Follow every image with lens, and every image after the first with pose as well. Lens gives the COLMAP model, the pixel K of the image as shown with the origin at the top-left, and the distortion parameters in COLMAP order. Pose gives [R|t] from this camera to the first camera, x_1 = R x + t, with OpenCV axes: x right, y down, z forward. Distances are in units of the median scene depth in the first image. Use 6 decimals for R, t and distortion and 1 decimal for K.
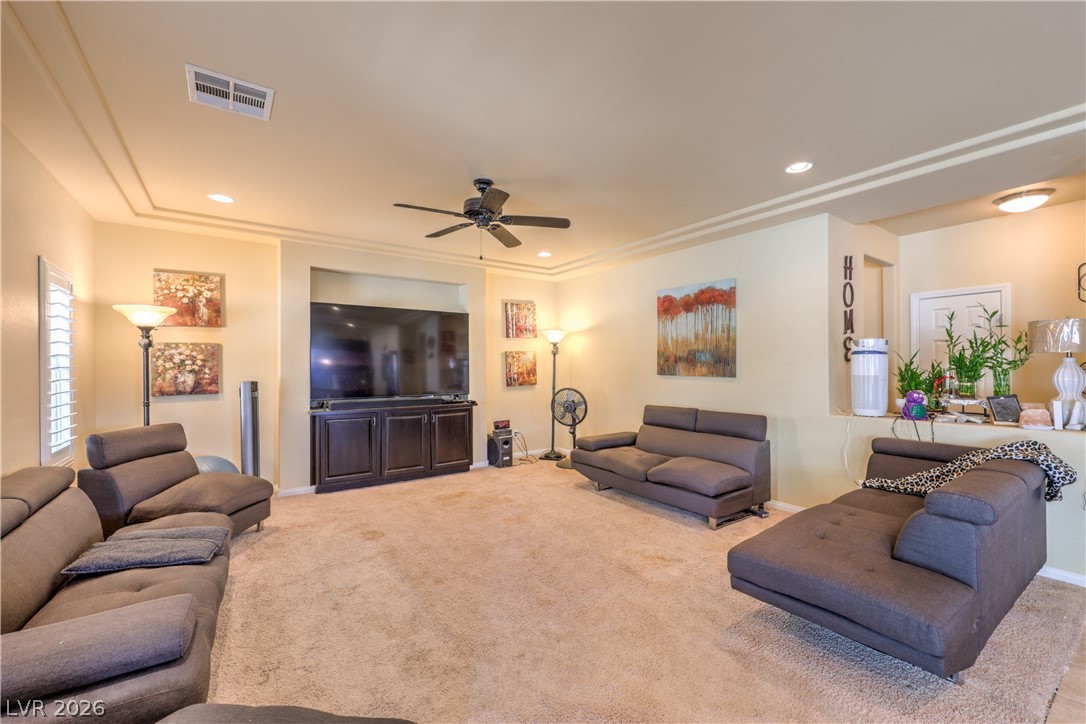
lens RADIAL K [[448.7, 0, 550.7], [0, 448.7, 360.2], [0, 0, 1]] dist [-0.001529, 0.000014]
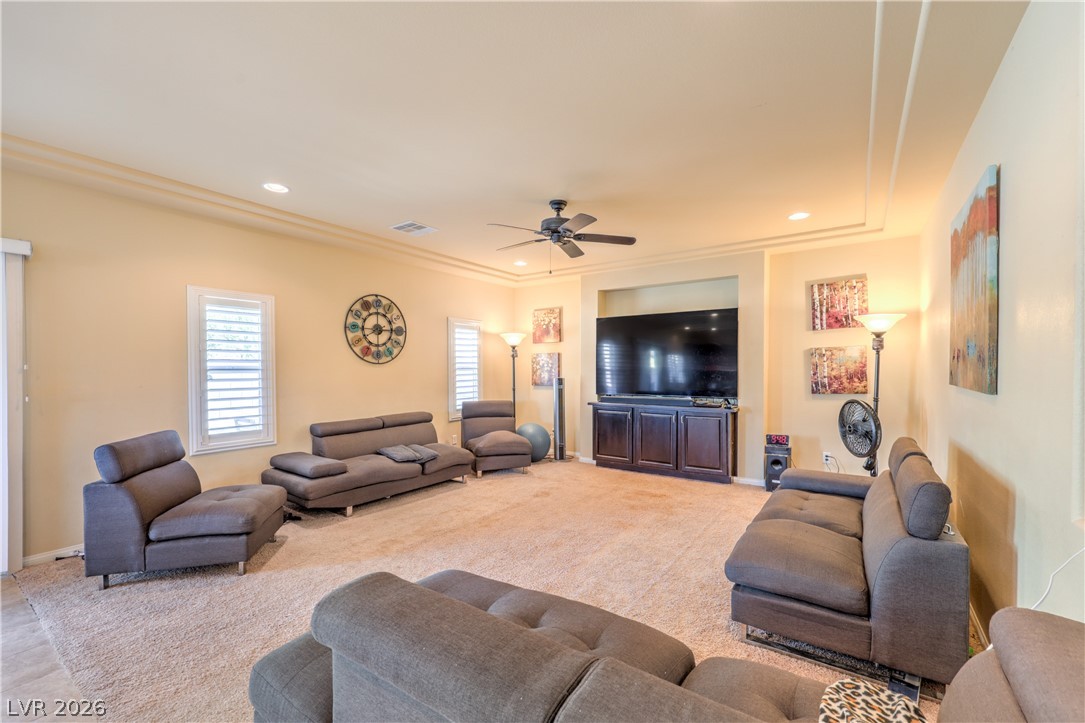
lens RADIAL K [[448.3, 0, 551.1], [0, 448.3, 371.6], [0, 0, 1]] dist [-0.001529, 0.000014]
pose [[0.341315, 0.008484, -0.939911, 0.634712], [0.013566, 0.999811, 0.013951, 0.004863], [0.939851, -0.017512, 0.341135, 0.425472]]
